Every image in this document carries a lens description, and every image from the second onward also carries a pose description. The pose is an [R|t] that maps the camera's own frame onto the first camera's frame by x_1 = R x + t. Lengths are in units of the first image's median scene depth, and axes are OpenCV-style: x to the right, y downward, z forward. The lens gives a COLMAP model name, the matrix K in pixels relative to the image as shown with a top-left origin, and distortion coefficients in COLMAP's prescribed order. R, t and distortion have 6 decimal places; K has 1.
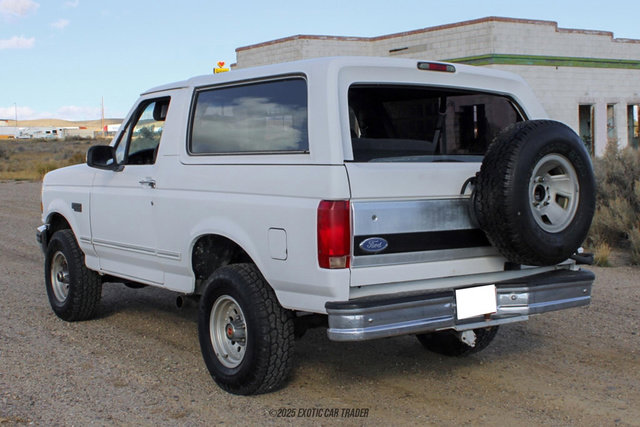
lens RADIAL K [[878.7, 0, 320.0], [0, 878.7, 213.5], [0, 0, 1]] dist [-0.037882, -0.045507]
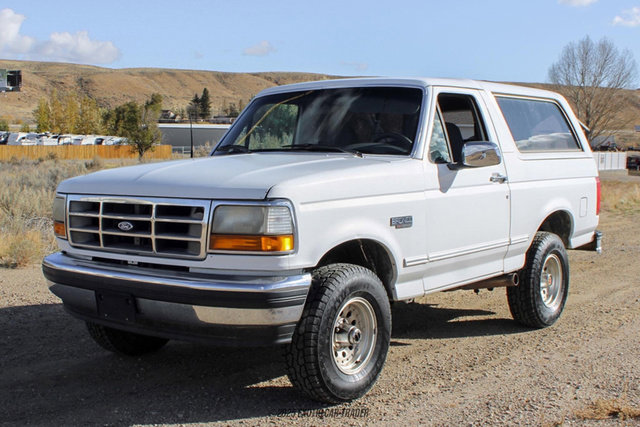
lens RADIAL K [[878.7, 0, 320.0], [0, 878.7, 213.5], [0, 0, 1]] dist [-0.037882, -0.045507]
pose [[-0.268379, -0.074469, 0.960431, -1.470877], [0.074151, 0.992452, 0.097672, -0.141508], [-0.960455, 0.097430, -0.260831, 1.872996]]
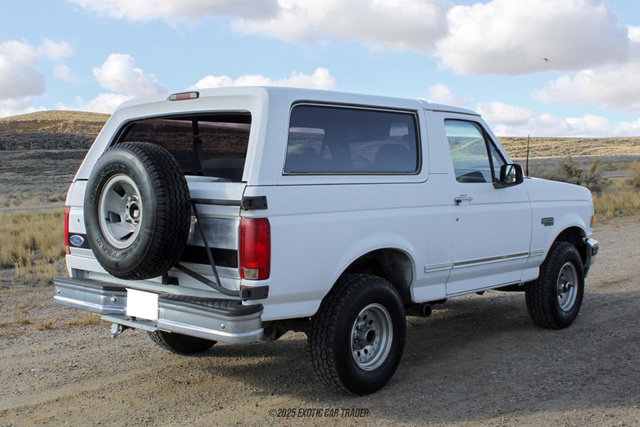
lens RADIAL K [[849.3, 0, 320.0], [0, 849.3, 213.5], [0, 0, 1]] dist [-0.253069, -0.008112]
pose [[0.195019, 0.050211, -0.979513, 1.314576], [-0.064410, 0.997189, 0.038293, -0.075334], [0.978682, 0.055623, 0.197705, 1.038343]]
